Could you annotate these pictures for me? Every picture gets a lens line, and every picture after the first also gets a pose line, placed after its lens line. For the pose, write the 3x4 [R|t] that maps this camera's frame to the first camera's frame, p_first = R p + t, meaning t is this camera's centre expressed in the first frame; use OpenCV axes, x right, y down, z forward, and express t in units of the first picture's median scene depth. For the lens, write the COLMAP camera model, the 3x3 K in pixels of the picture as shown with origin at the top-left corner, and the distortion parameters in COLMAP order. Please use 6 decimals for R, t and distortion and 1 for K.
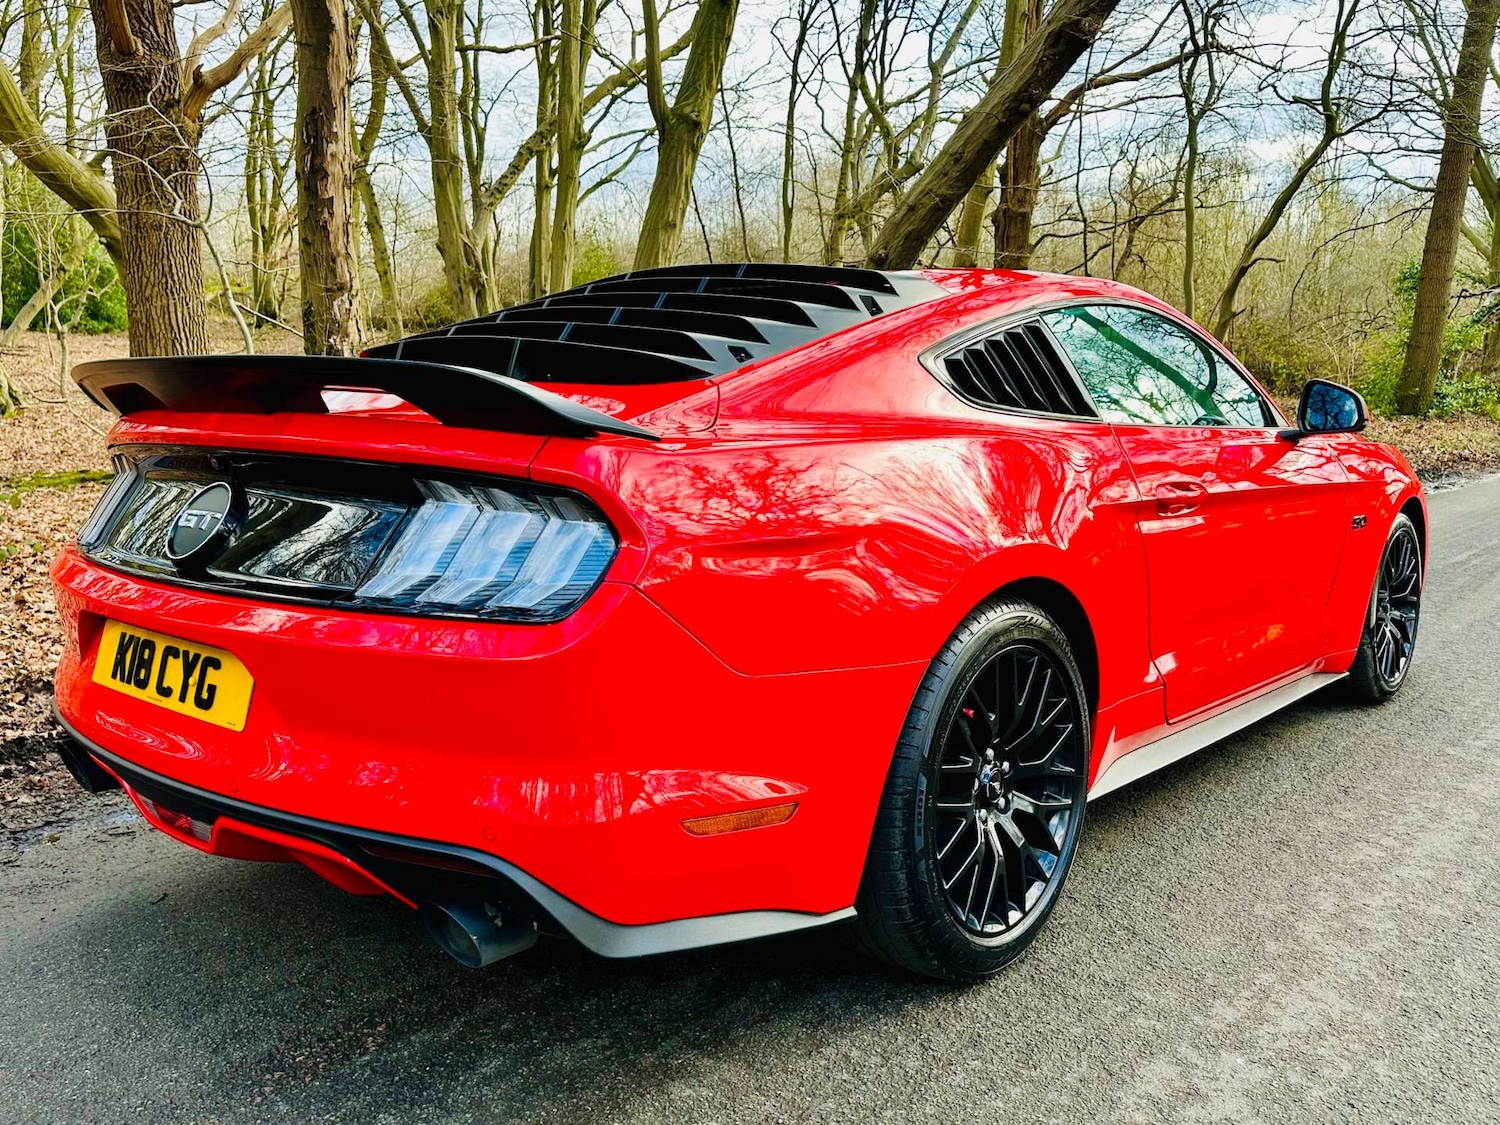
lens RADIAL K [[1198.9, 0, 769.6], [0, 1198.9, 577.8], [0, 0, 1]] dist [0.083955, -0.107452]
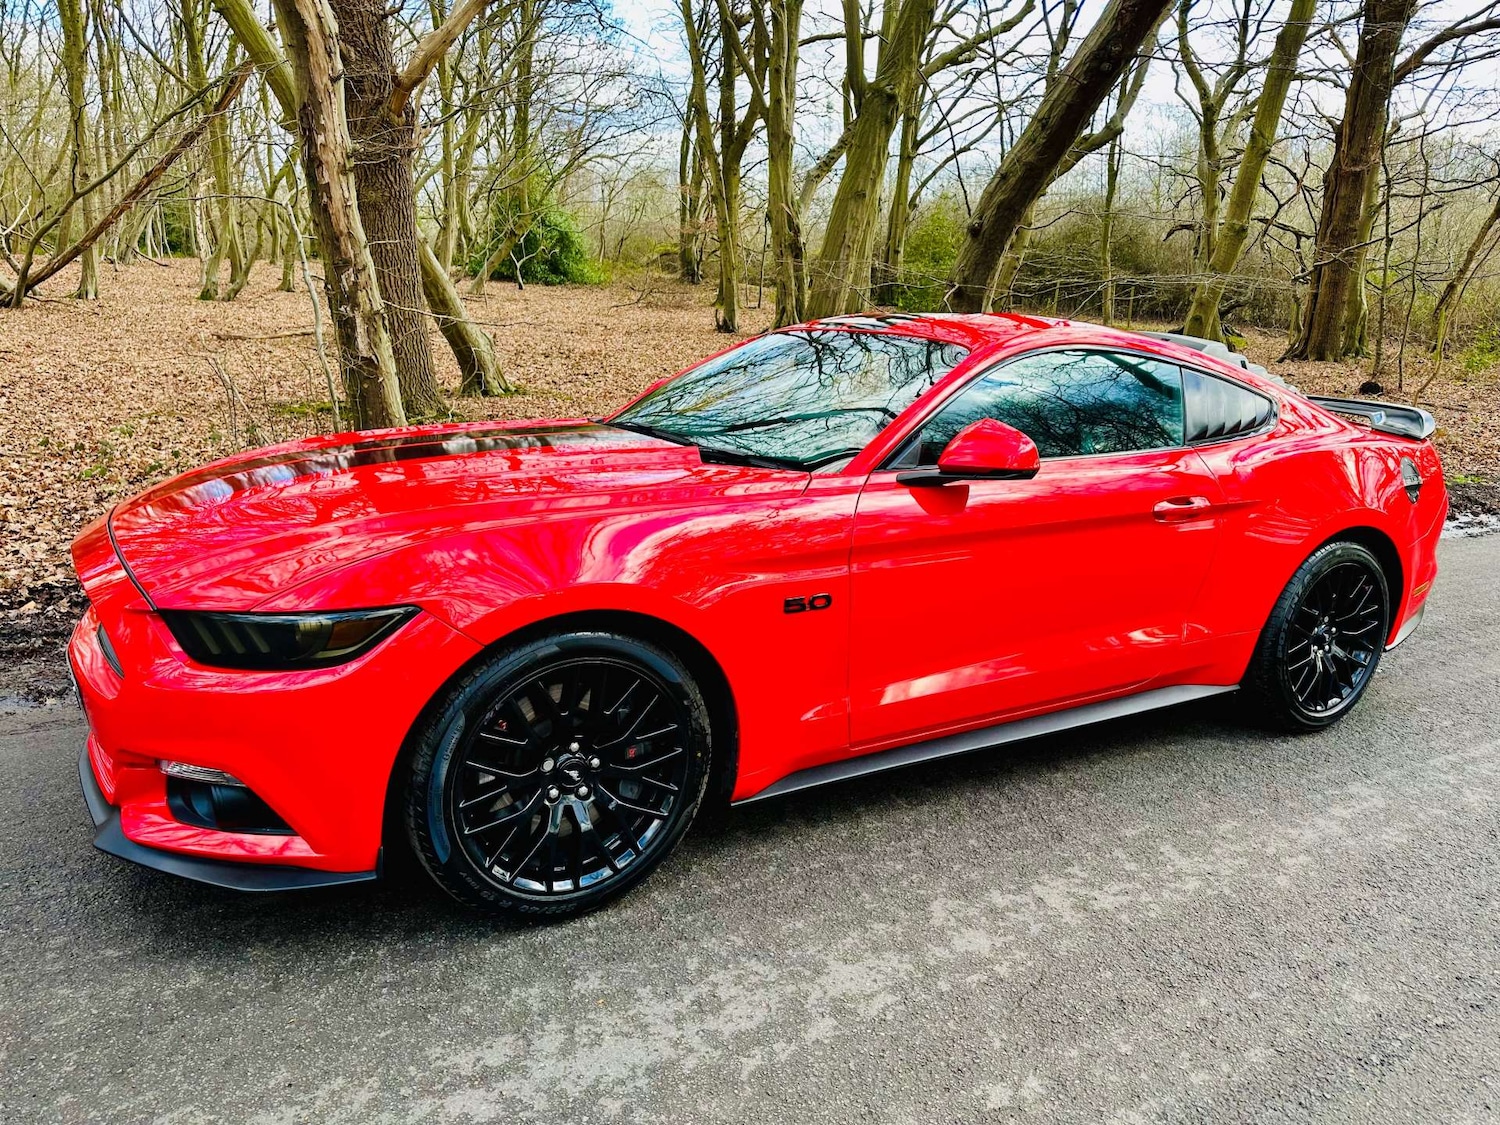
lens RADIAL K [[1023.5, 0, 781.0], [0, 1023.5, 565.9], [0, 0, 1]] dist [0.078038, -0.101805]
pose [[0.938645, 0.105474, -0.328361, 0.100711], [-0.083827, 0.993309, 0.079438, -0.018232], [0.334542, -0.047039, 0.941206, 0.054883]]
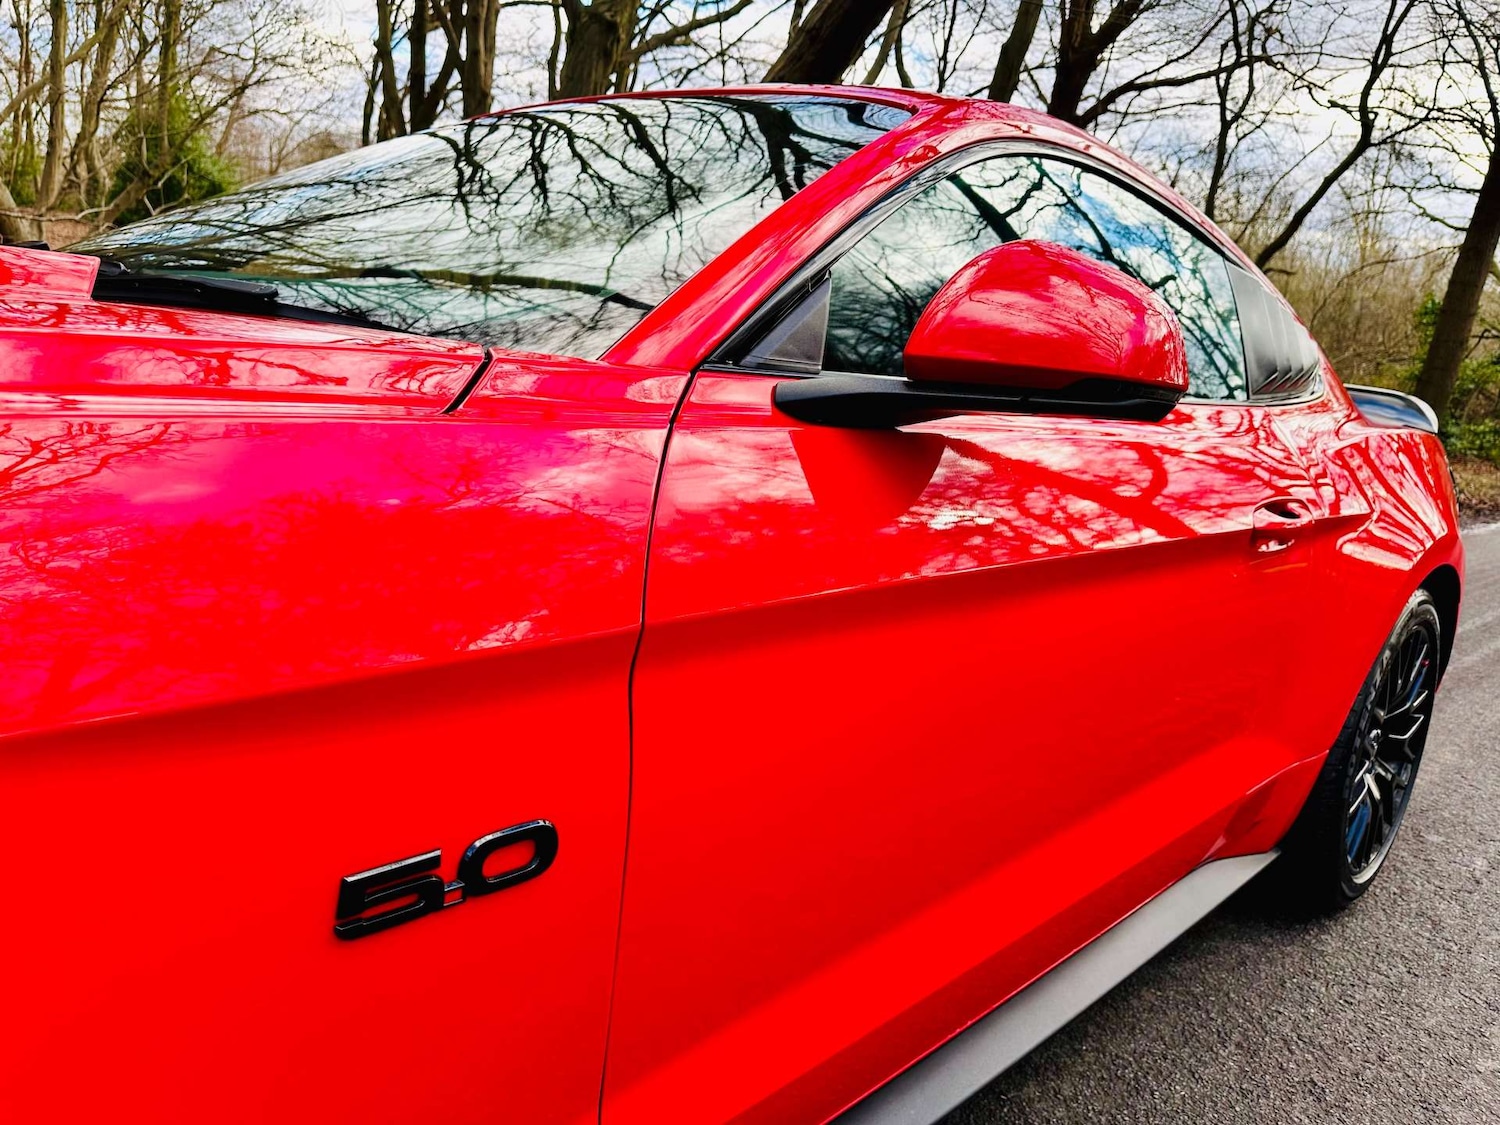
lens RADIAL K [[1040.2, 0, 750.0], [0, 1040.2, 562.5], [0, 0, 1]] dist [0.003689, -0.002734]
pose [[0.989479, 0.124174, -0.074244, 0.077855], [-0.121375, 0.991755, 0.041099, -0.015708], [0.078735, -0.031655, 0.996393, 0.127769]]
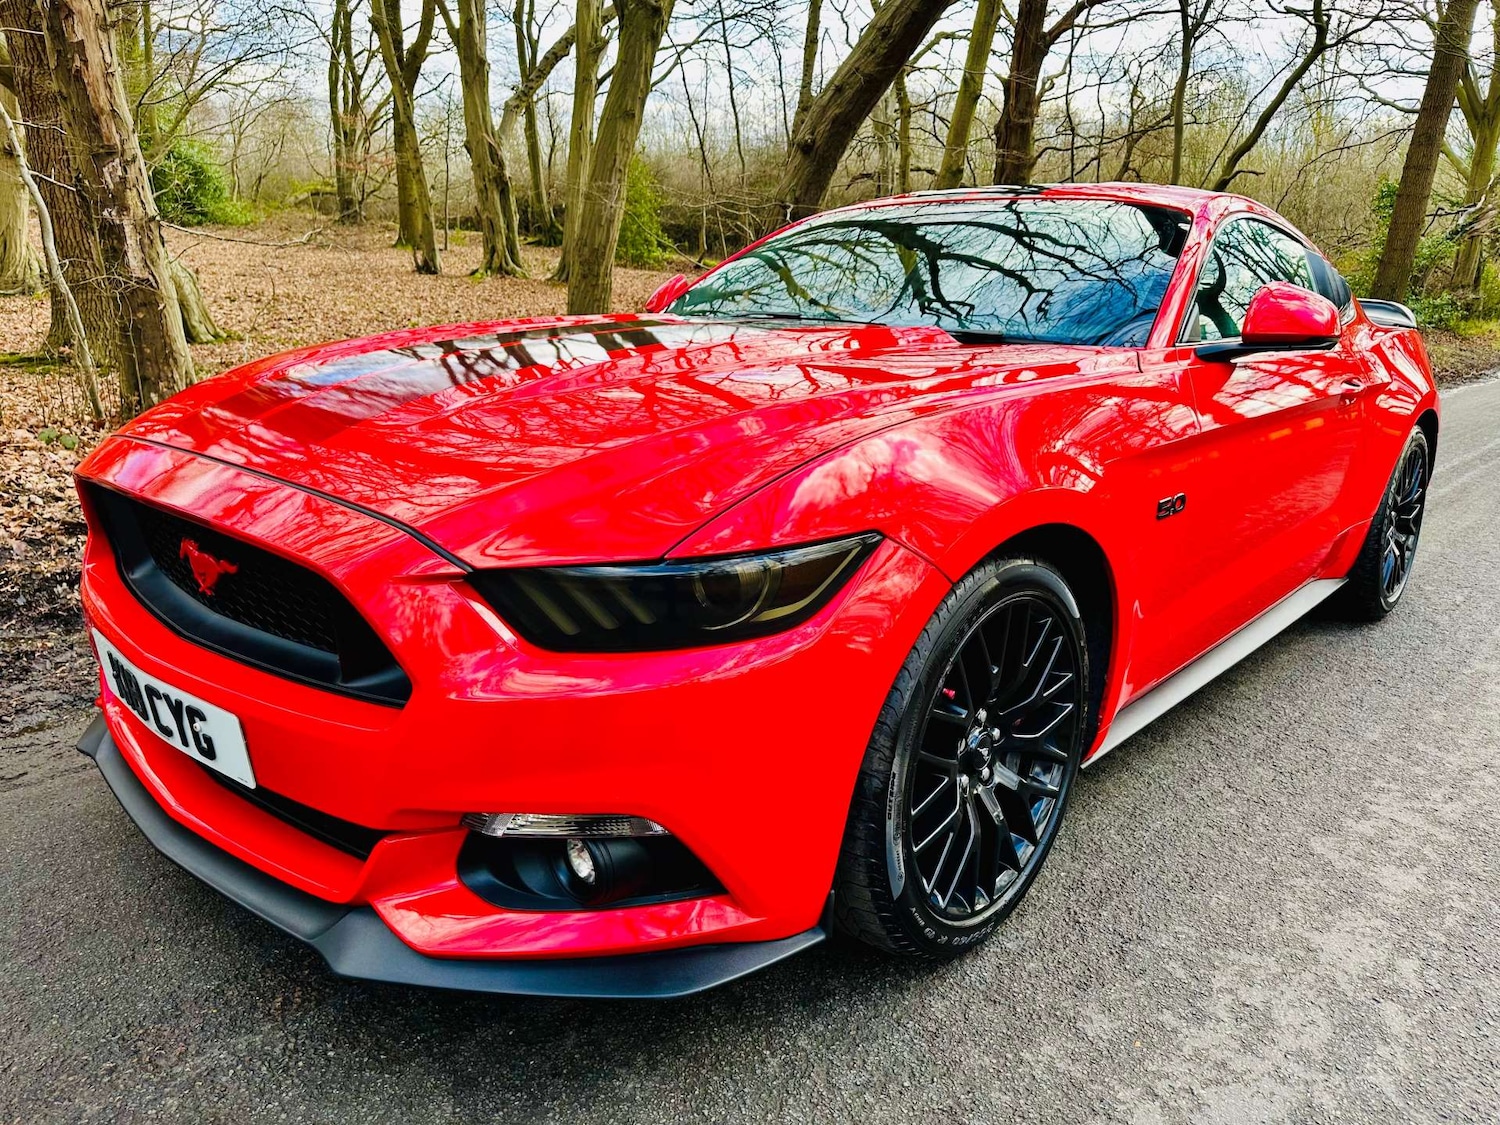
lens RADIAL K [[1031.9, 0, 764.3], [0, 1031.9, 557.7], [0, 0, 1]] dist [0.000512, 0.002722]
pose [[0.998509, 0.034323, -0.042444, 0.041896], [-0.029952, 0.994572, 0.099644, -0.009816], [0.045633, -0.098224, 0.994118, 0.067576]]
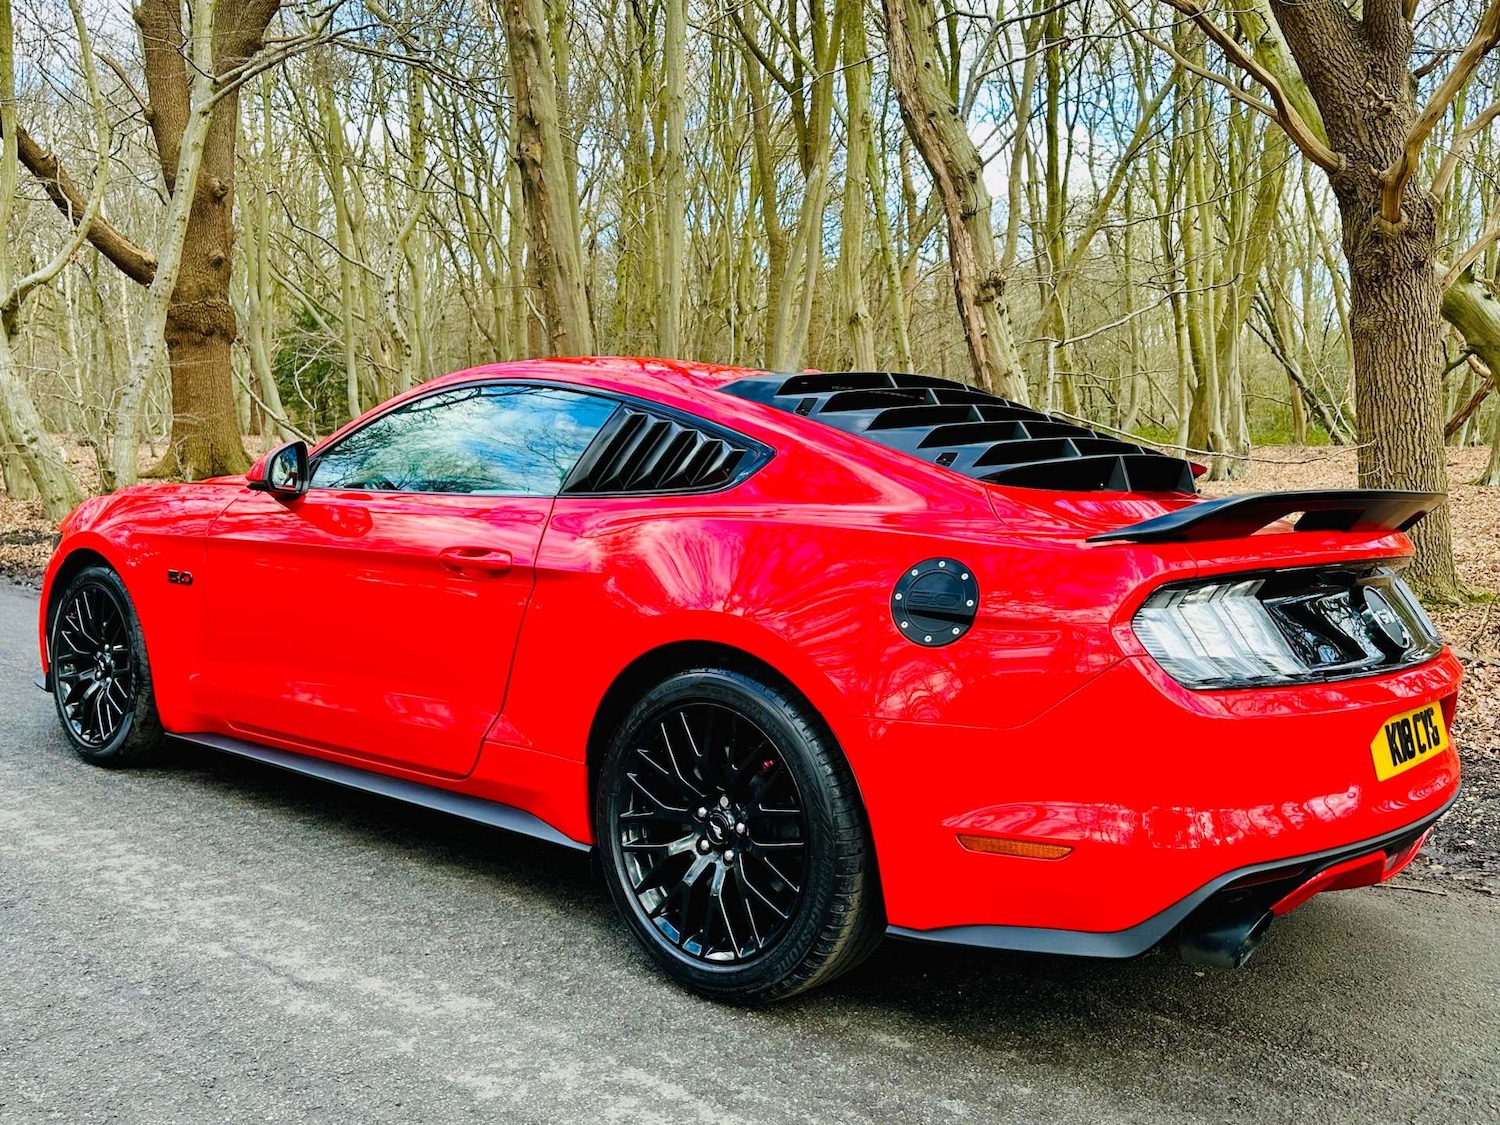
lens RADIAL K [[1360.7, 0, 768.4], [0, 1360.7, 563.9], [0, 0, 1]] dist [0.143635, -0.287682]
pose [[-0.004828, 0.056113, -0.998413, 0.240393], [-0.190072, 0.980171, 0.056007, -0.031402], [0.981758, 0.190041, 0.005933, 0.219489]]
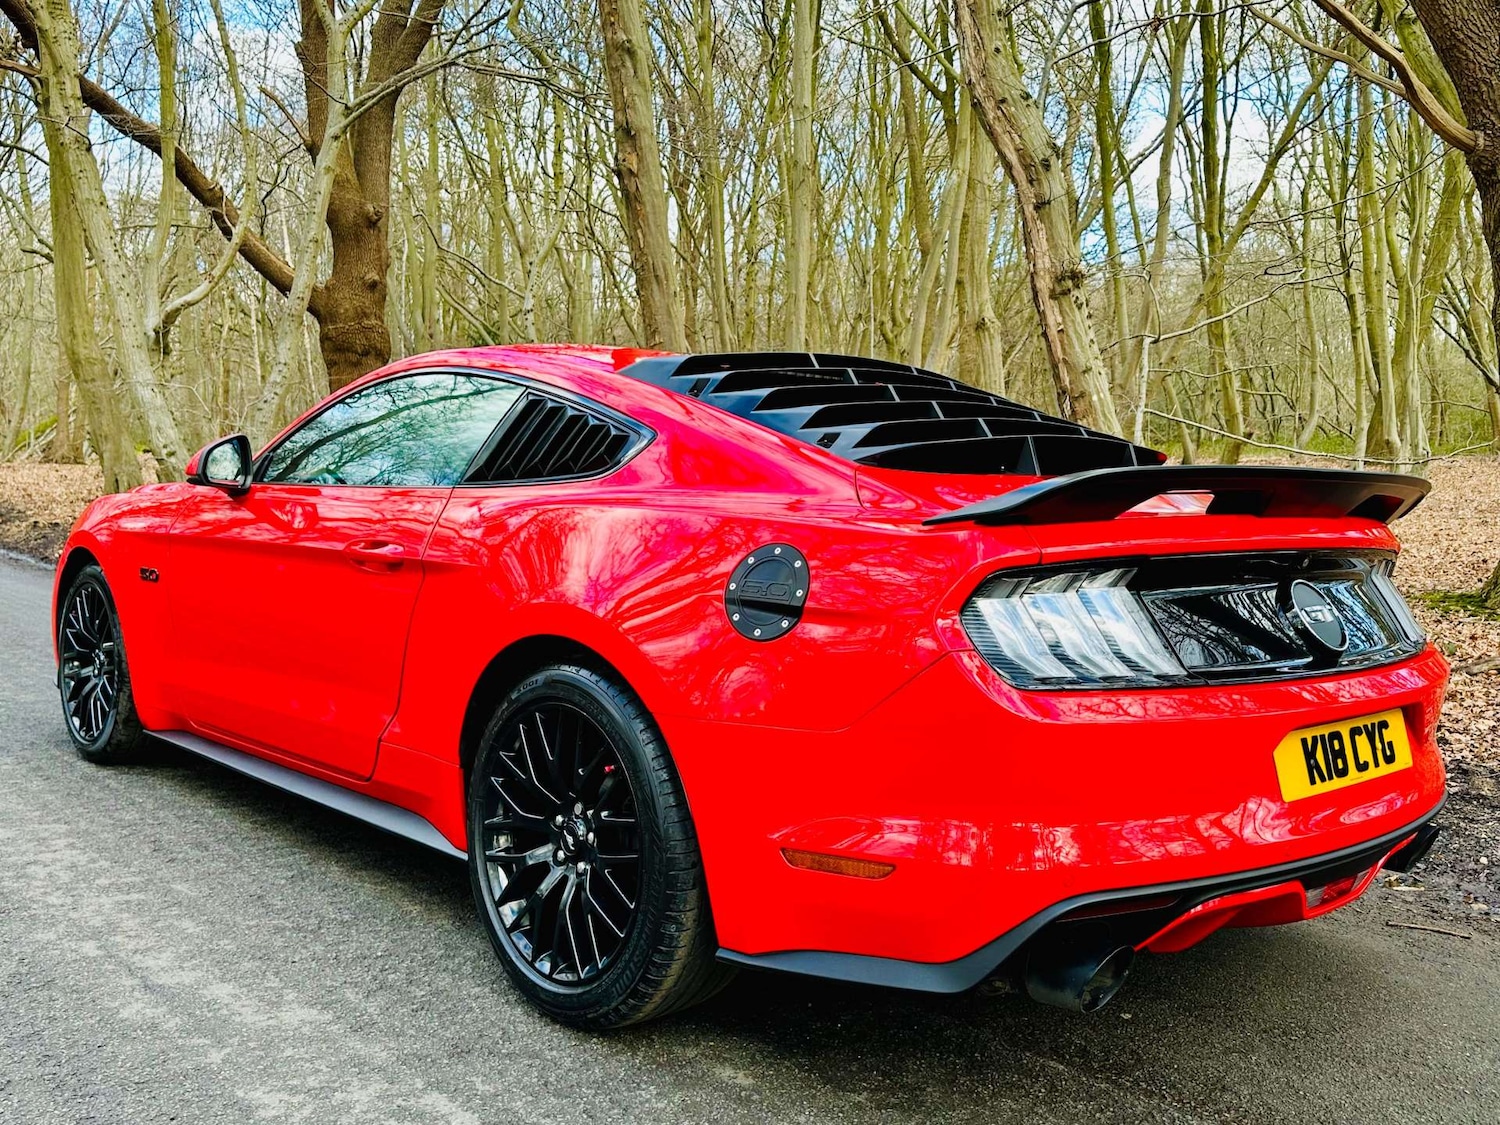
lens RADIAL K [[1360.7, 0, 768.4], [0, 1360.7, 563.9], [0, 0, 1]] dist [0.143635, -0.287682]
pose [[-0.131155, 0.044318, -0.990371, 0.229581], [-0.184767, 0.980403, 0.068341, -0.033567], [0.973992, 0.191951, -0.120396, 0.244845]]
